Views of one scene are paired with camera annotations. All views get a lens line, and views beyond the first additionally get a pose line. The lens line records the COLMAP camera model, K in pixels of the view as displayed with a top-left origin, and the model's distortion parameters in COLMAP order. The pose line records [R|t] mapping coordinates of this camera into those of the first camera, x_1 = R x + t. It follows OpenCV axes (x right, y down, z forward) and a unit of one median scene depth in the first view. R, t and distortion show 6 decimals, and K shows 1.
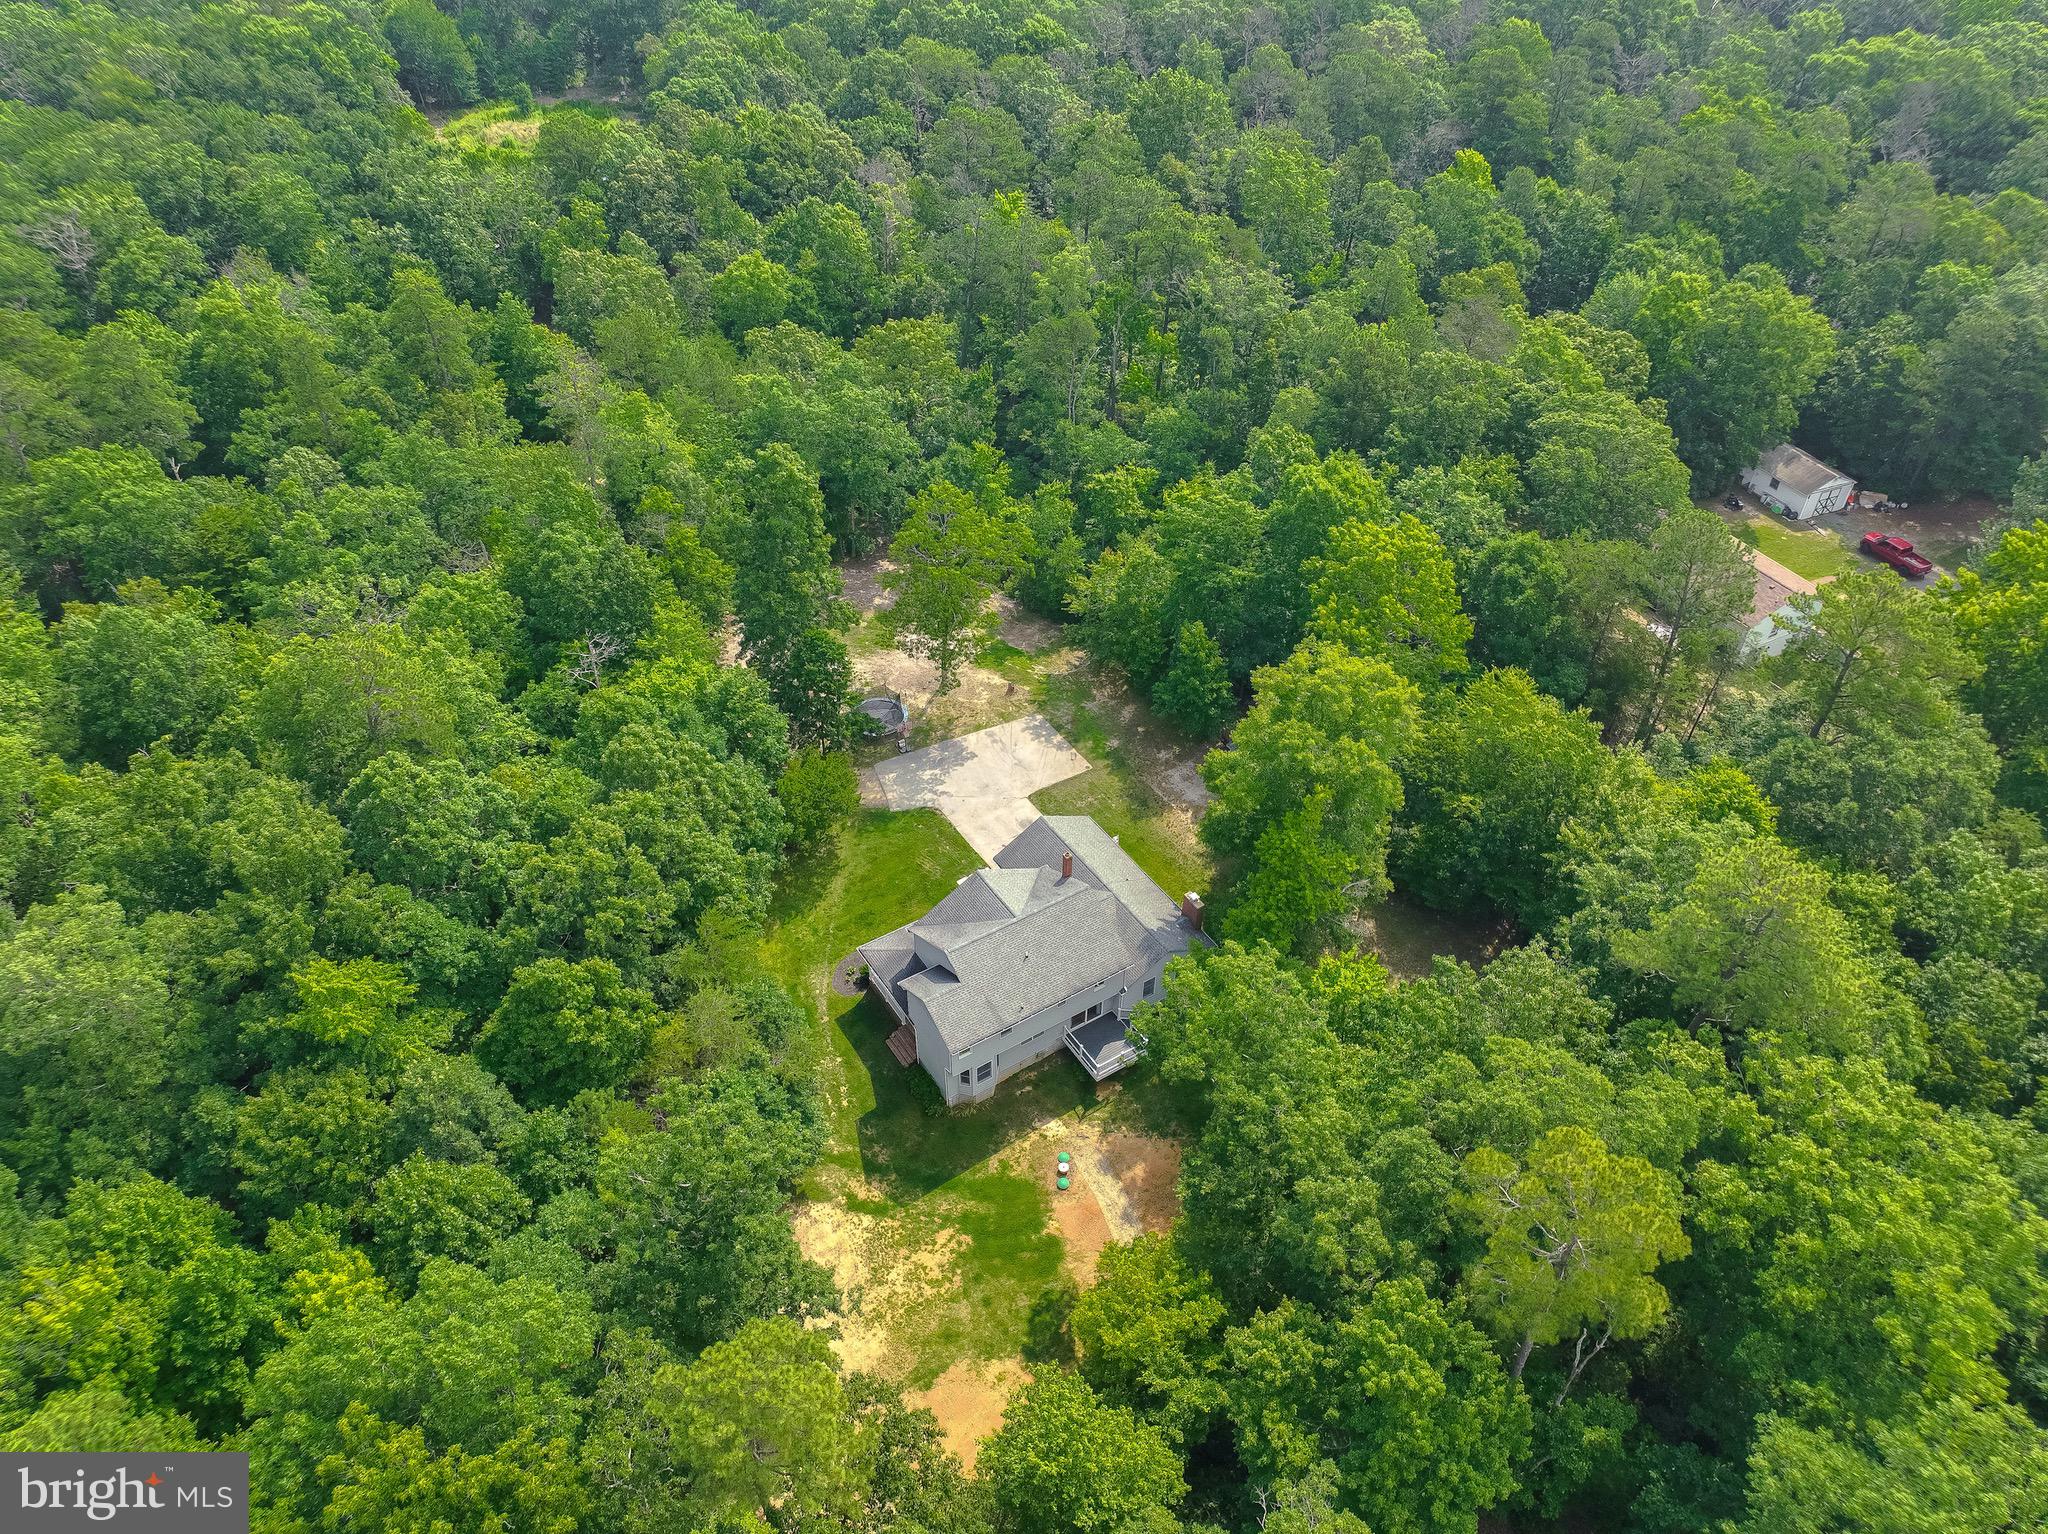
lens RADIAL K [[1446.4, 0, 1027.0], [0, 1446.4, 762.8], [0, 0, 1]] dist [-0.003058, 0.021120]
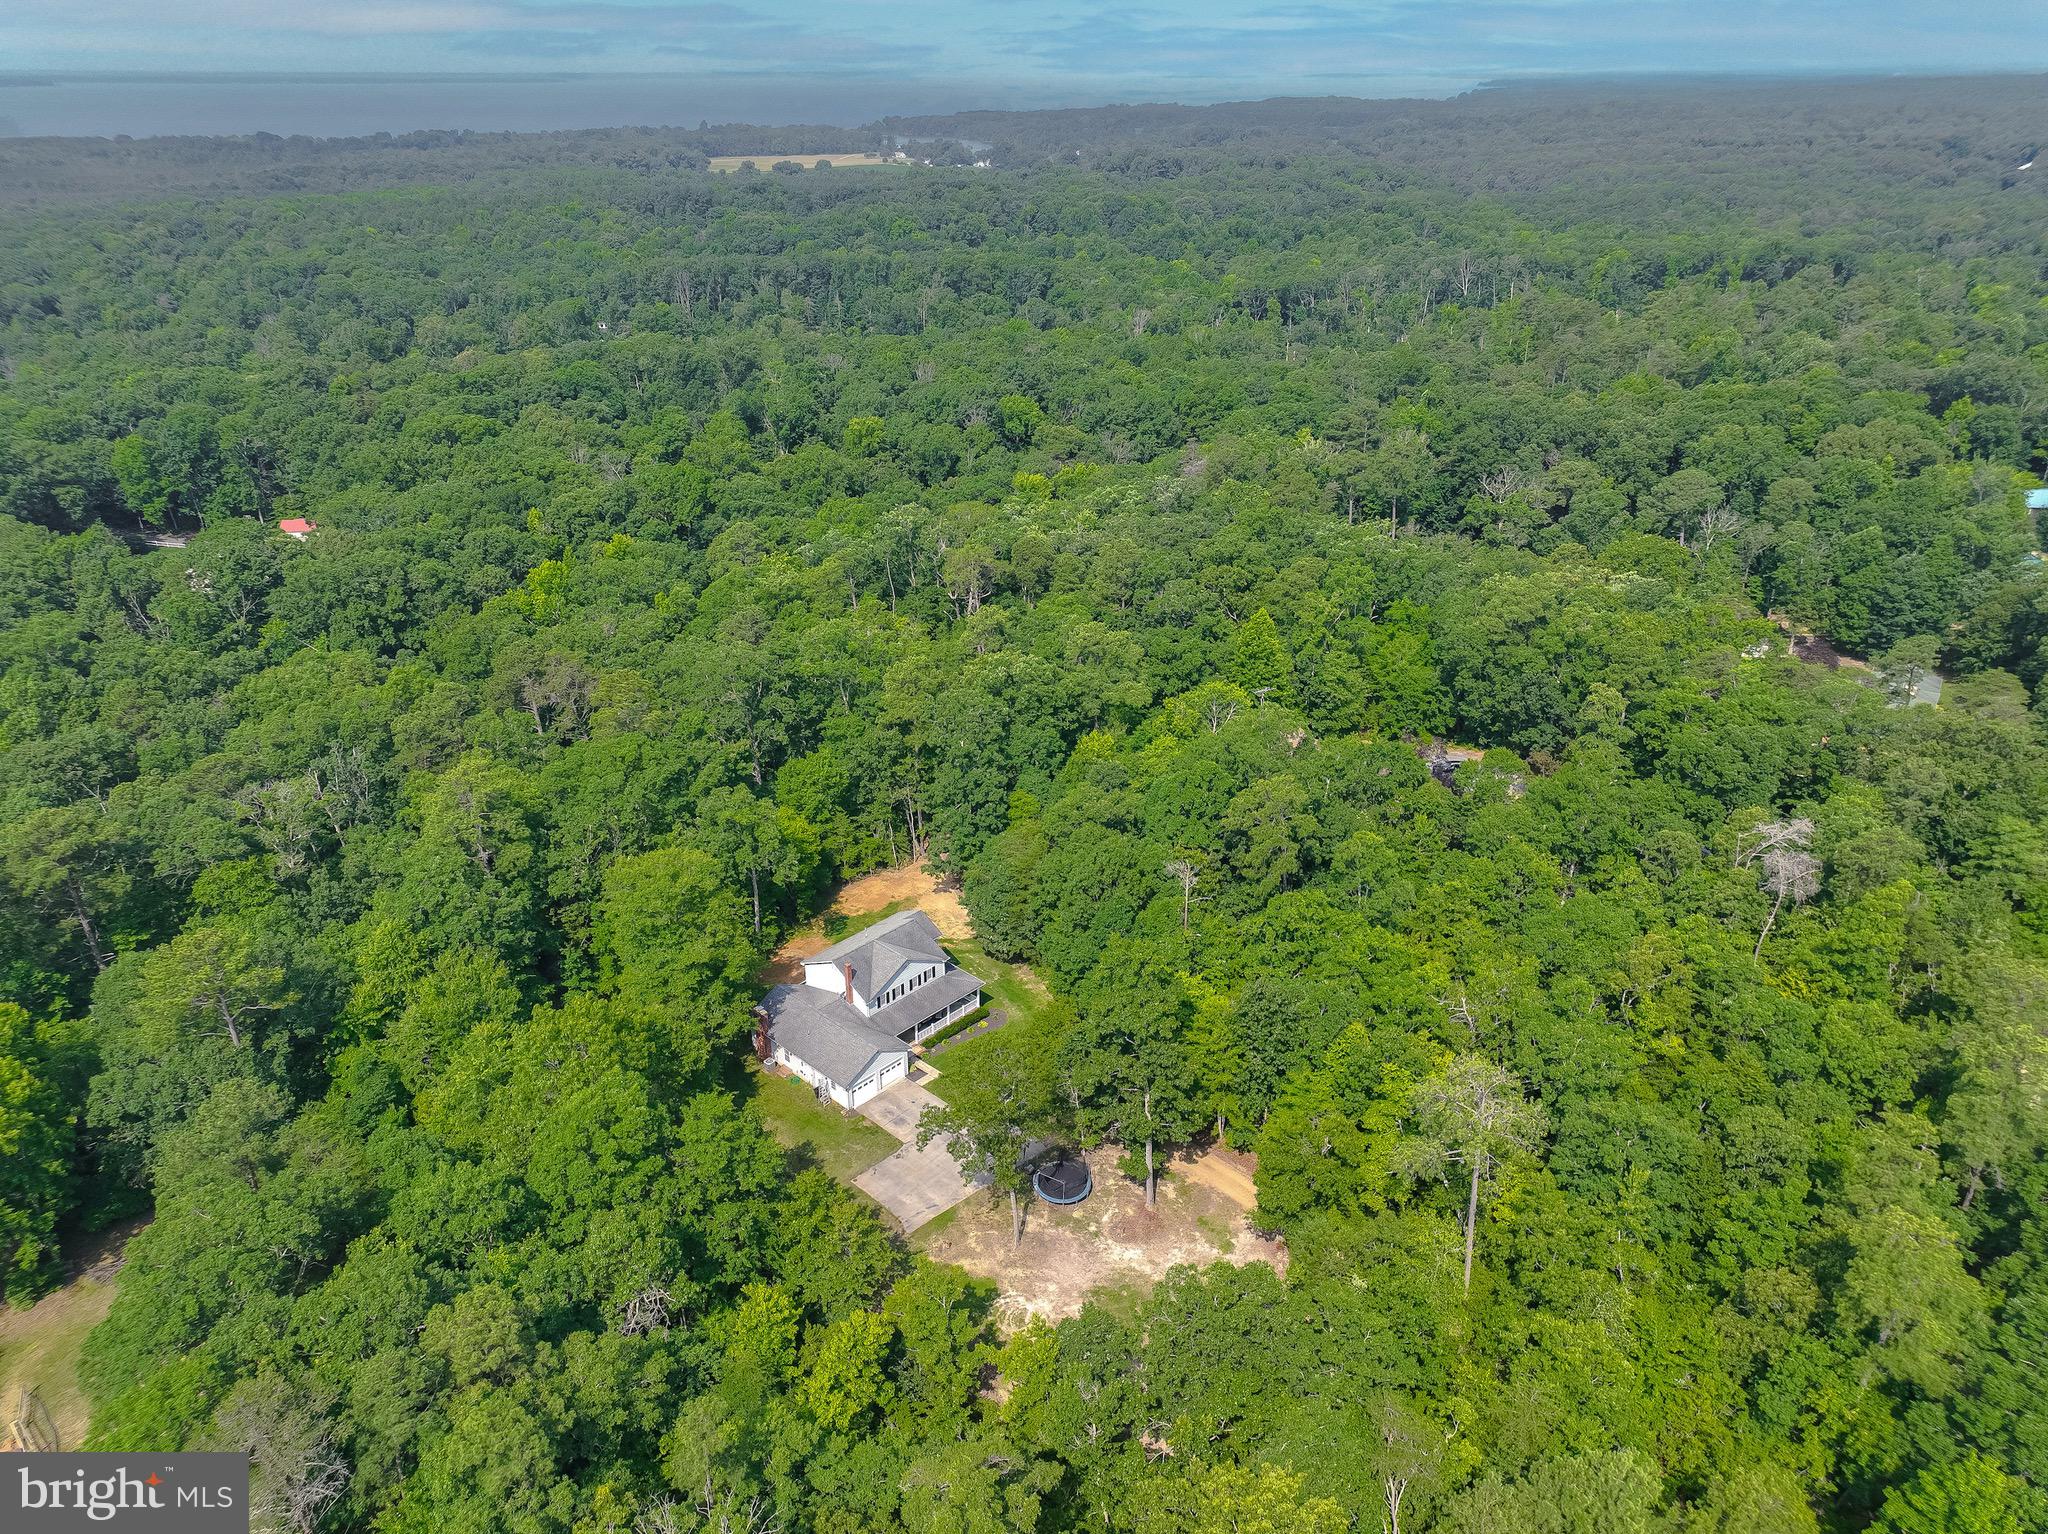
lens RADIAL K [[1446.4, 0, 1032.3], [0, 1446.4, 763.9], [0, 0, 1]] dist [-0.003058, 0.021120]
pose [[-0.972207, 0.094091, -0.214382, 0.150856], [-0.159020, 0.406674, 0.899627, -1.457855], [0.171831, 0.908715, -0.380409, 1.498862]]
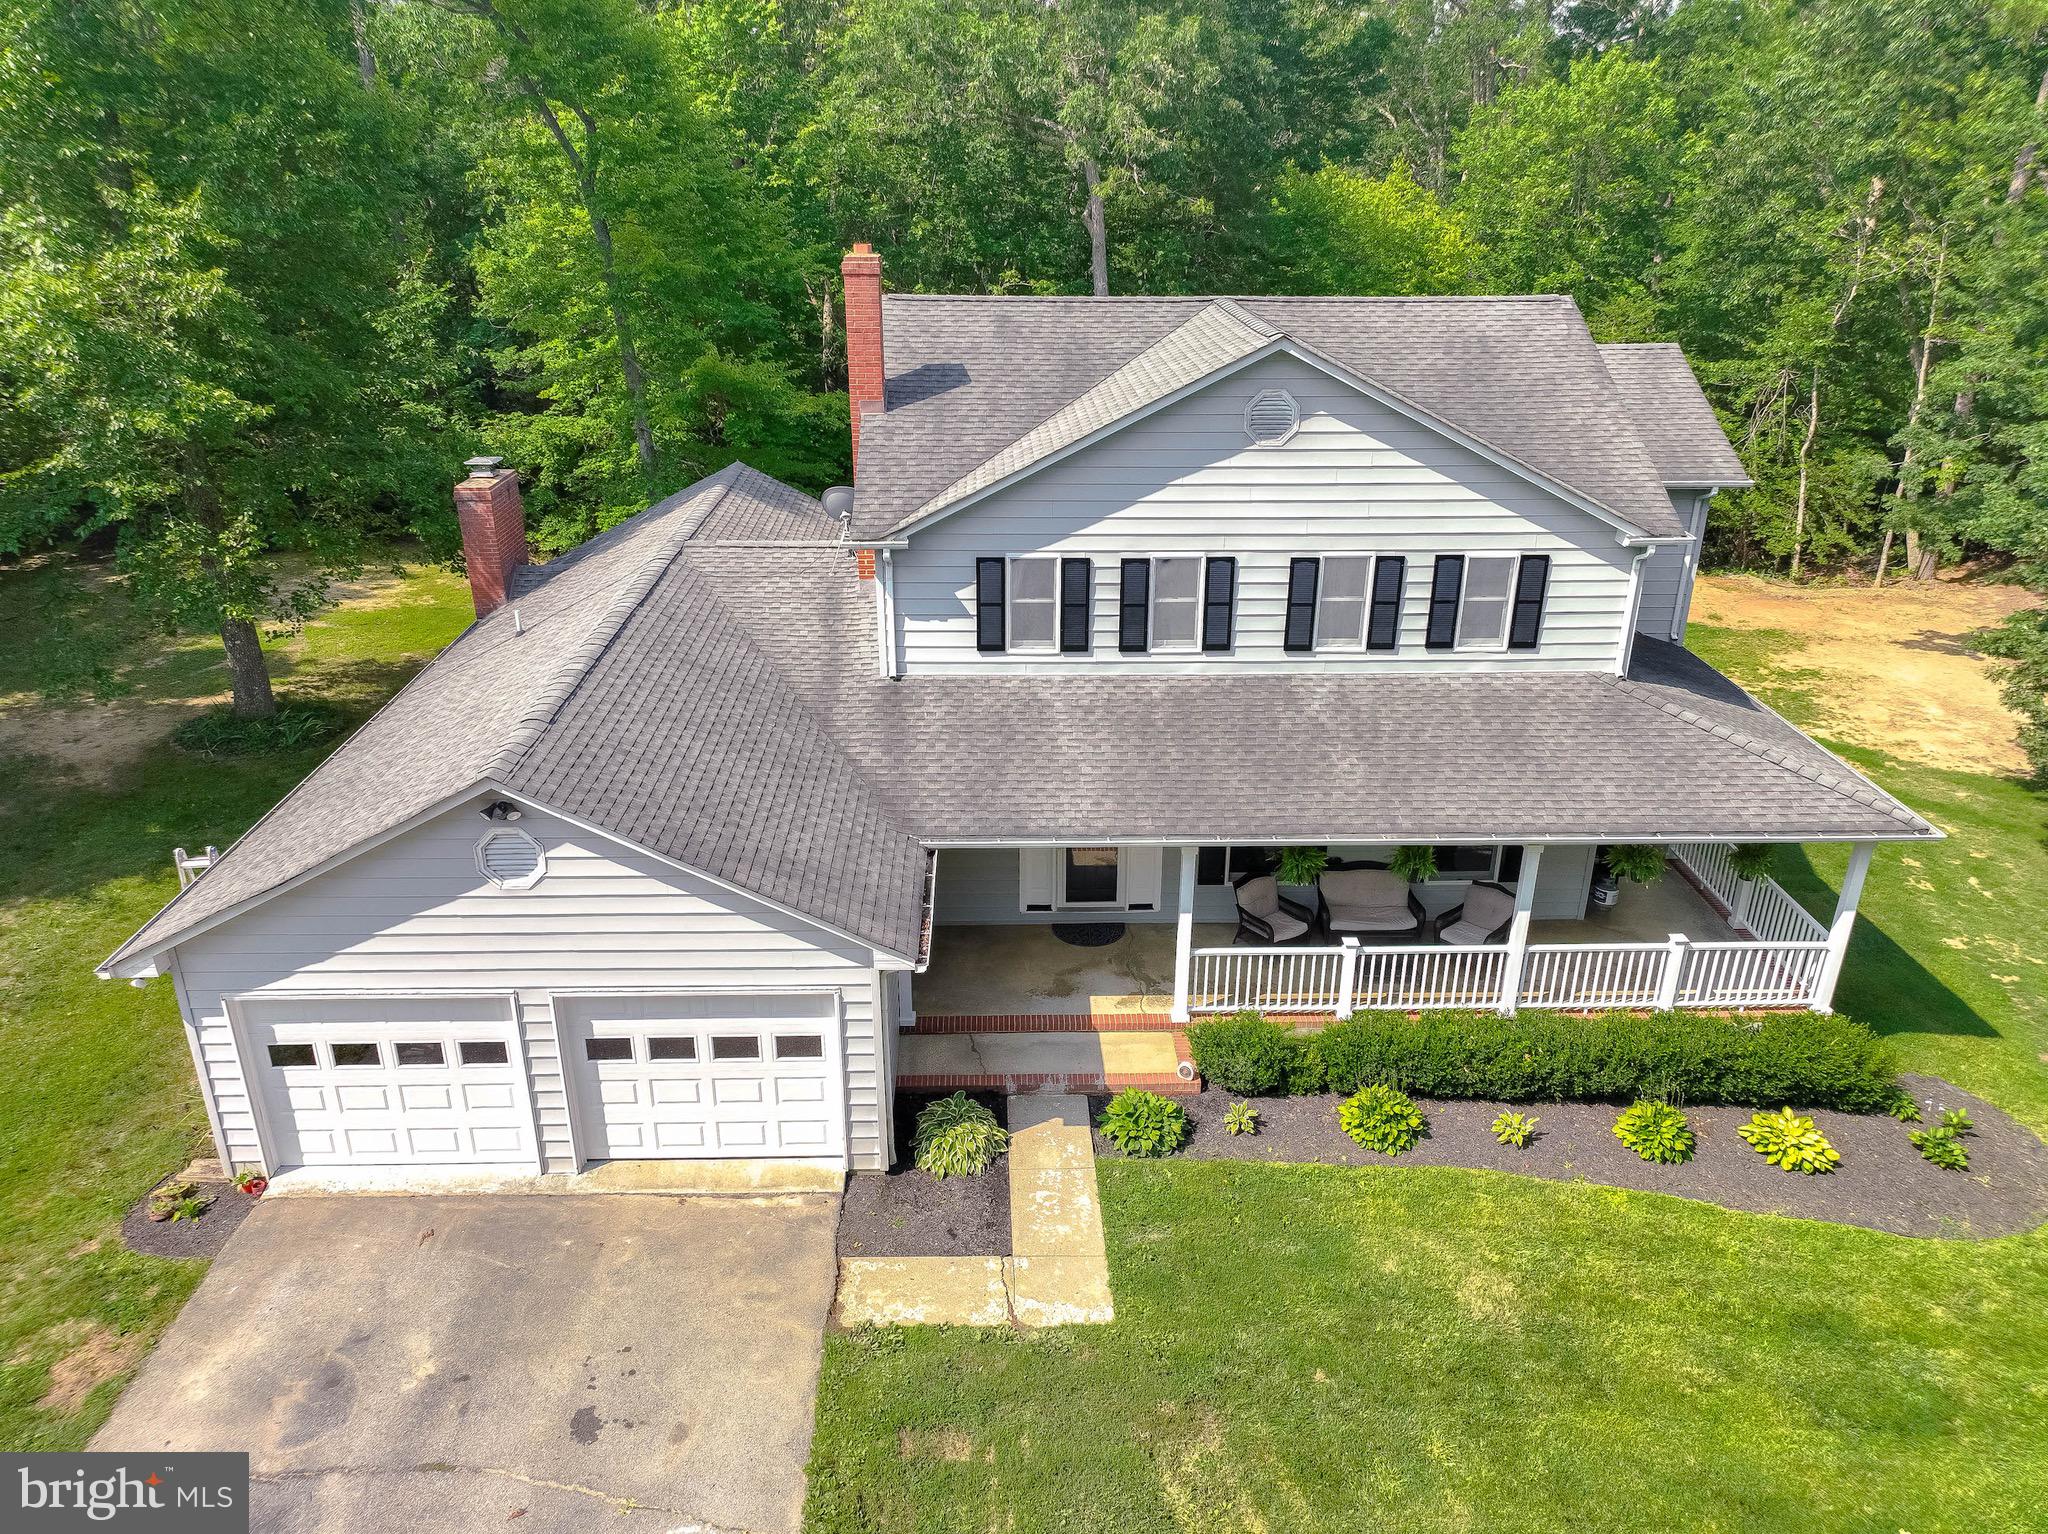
lens RADIAL K [[1446.4, 0, 1031.5], [0, 1446.4, 767.4], [0, 0, 1]] dist [-0.003058, 0.021120]
pose [[-0.854193, -0.214945, 0.473449, -0.113563], [0.329427, 0.480765, 0.812615, -0.066083], [-0.402285, 0.850096, -0.339857, 1.197688]]
